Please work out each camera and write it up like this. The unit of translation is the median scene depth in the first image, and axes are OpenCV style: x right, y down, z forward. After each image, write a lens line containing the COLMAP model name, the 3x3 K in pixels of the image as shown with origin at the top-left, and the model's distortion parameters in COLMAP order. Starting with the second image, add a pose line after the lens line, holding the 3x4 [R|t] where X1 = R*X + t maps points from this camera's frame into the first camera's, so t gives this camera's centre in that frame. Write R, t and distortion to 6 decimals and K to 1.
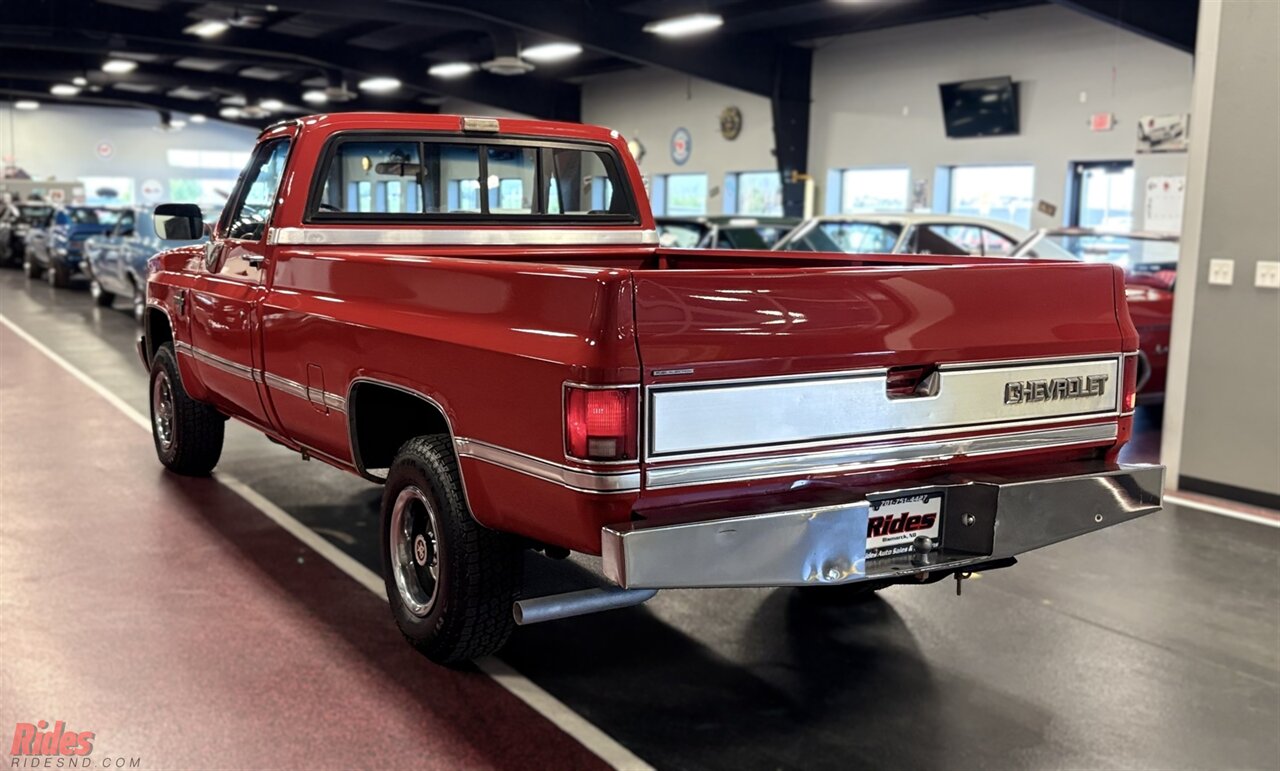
lens RADIAL K [[1488.0, 0, 640.0], [0, 1488.0, 385.5], [0, 0, 1]] dist [-0.005737, -0.006016]
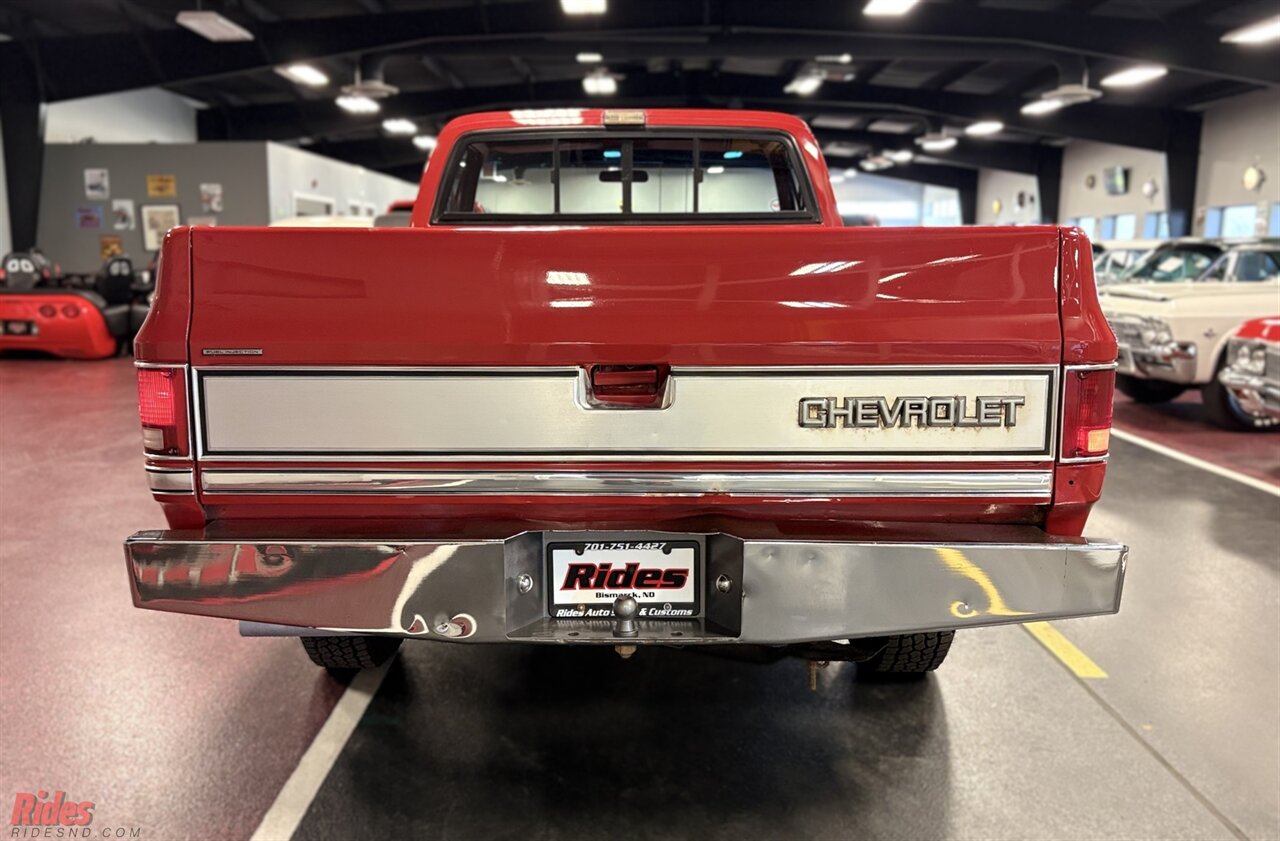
lens RADIAL K [[1227.8, 0, 641.2], [0, 1227.8, 455.3], [0, 0, 1]] dist [0.168446, -0.280940]
pose [[0.838385, 0.073856, -0.540052, 0.505784], [-0.055618, 0.997198, 0.050032, 0.000363], [0.542234, -0.011910, 0.840143, 0.478468]]
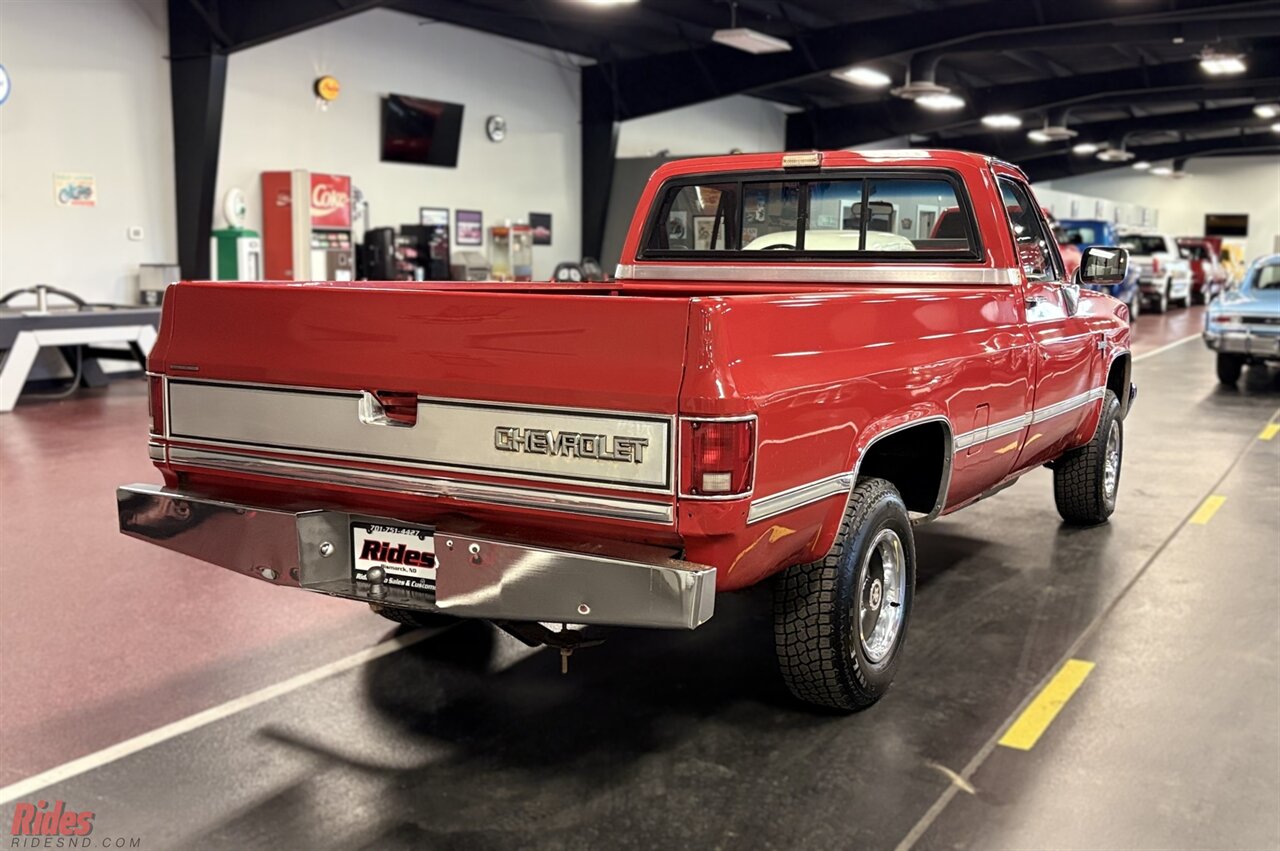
lens RADIAL K [[1461.5, 0, 640.0], [0, 1461.5, 425.5], [0, 0, 1]] dist [0.059878, -0.015883]
pose [[0.454966, 0.101068, -0.884755, 1.074885], [-0.116912, 0.991718, 0.053167, -0.059721], [0.882801, 0.079249, 0.463014, 0.680456]]
